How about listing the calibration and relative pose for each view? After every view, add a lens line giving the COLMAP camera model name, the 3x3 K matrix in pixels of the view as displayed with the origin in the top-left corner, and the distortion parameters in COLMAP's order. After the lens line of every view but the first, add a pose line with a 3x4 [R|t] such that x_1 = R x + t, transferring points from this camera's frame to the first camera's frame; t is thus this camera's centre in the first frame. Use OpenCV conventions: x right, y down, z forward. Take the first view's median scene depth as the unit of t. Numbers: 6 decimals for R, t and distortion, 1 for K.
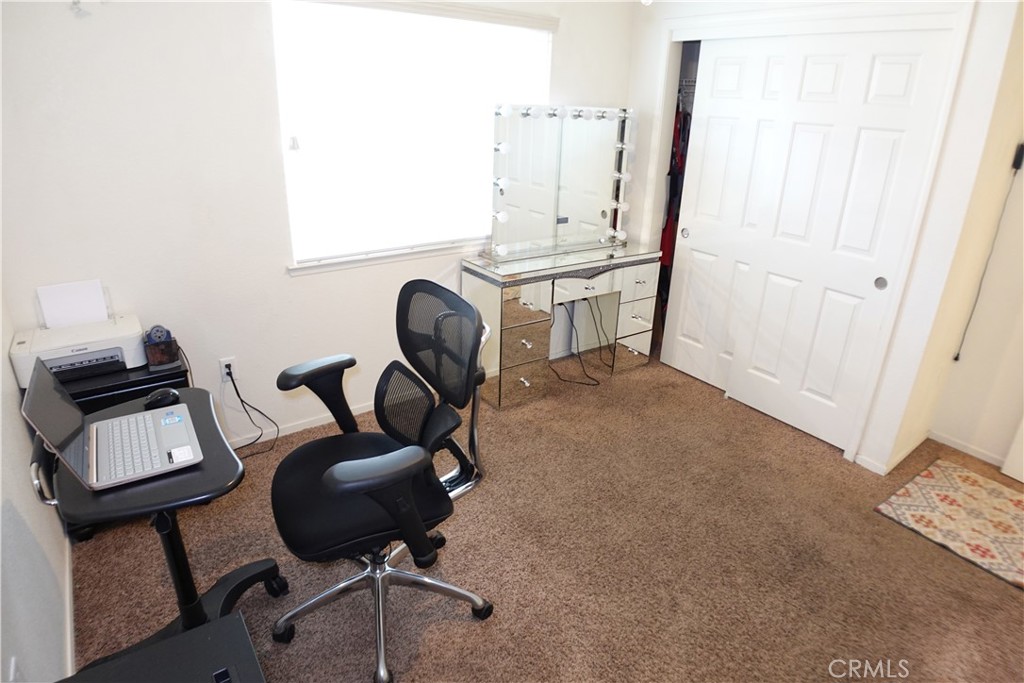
lens RADIAL K [[582.0, 0, 509.5], [0, 582.0, 343.5], [0, 0, 1]] dist [-0.101666, 0.020809]
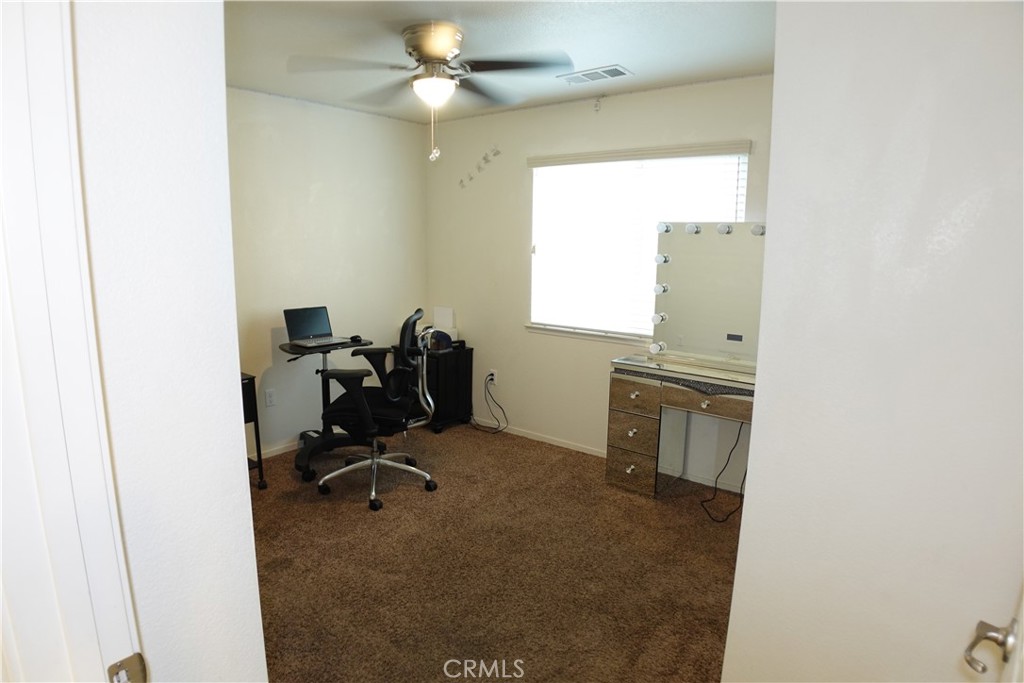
lens RADIAL K [[582.0, 0, 509.5], [0, 582.0, 343.5], [0, 0, 1]] dist [-0.101666, 0.020809]
pose [[0.272266, 0.142419, -0.951624, 1.044184], [-0.374376, 0.926739, 0.031584, -0.109042], [0.886405, 0.347666, 0.305638, 0.447058]]
